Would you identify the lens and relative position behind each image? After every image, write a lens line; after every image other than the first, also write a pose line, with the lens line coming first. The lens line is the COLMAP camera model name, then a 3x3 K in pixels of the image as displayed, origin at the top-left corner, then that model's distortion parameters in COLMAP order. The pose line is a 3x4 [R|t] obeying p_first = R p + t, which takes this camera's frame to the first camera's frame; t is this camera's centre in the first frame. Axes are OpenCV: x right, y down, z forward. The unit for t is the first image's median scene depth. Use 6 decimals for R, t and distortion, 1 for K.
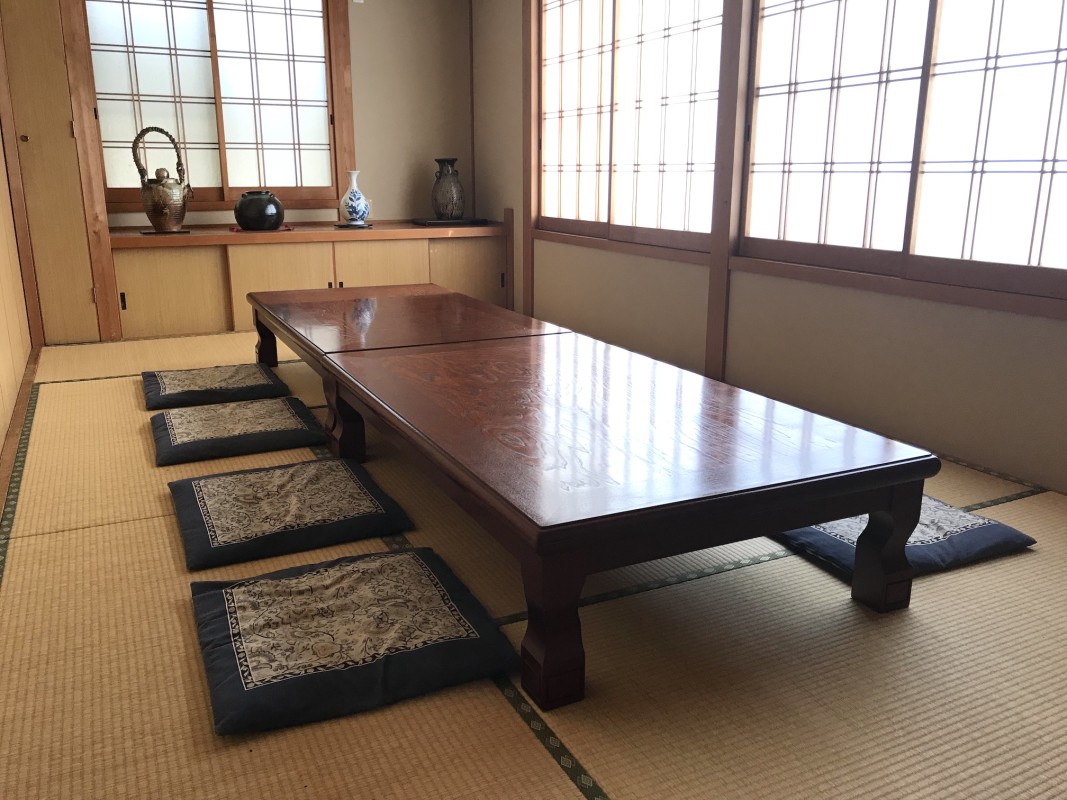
lens RADIAL K [[890.2, 0, 538.7], [0, 890.2, 401.6], [0, 0, 1]] dist [0.003054, -0.000121]
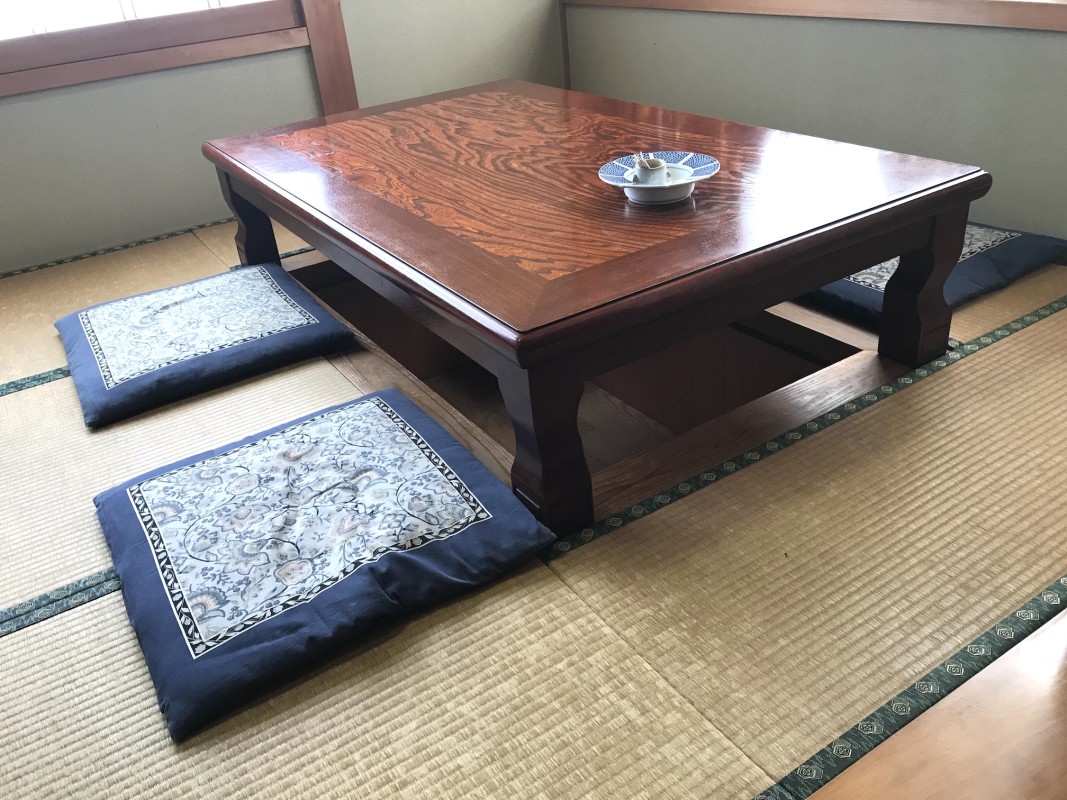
lens RADIAL K [[890.2, 0, 527.6], [0, 890.2, 401.7], [0, 0, 1]] dist [0.003054, -0.000121]
pose [[0.990480, -0.121350, 0.064991, -0.072760], [0.093706, 0.940212, 0.327444, -0.071449], [-0.100840, -0.318237, 0.942633, 0.311556]]
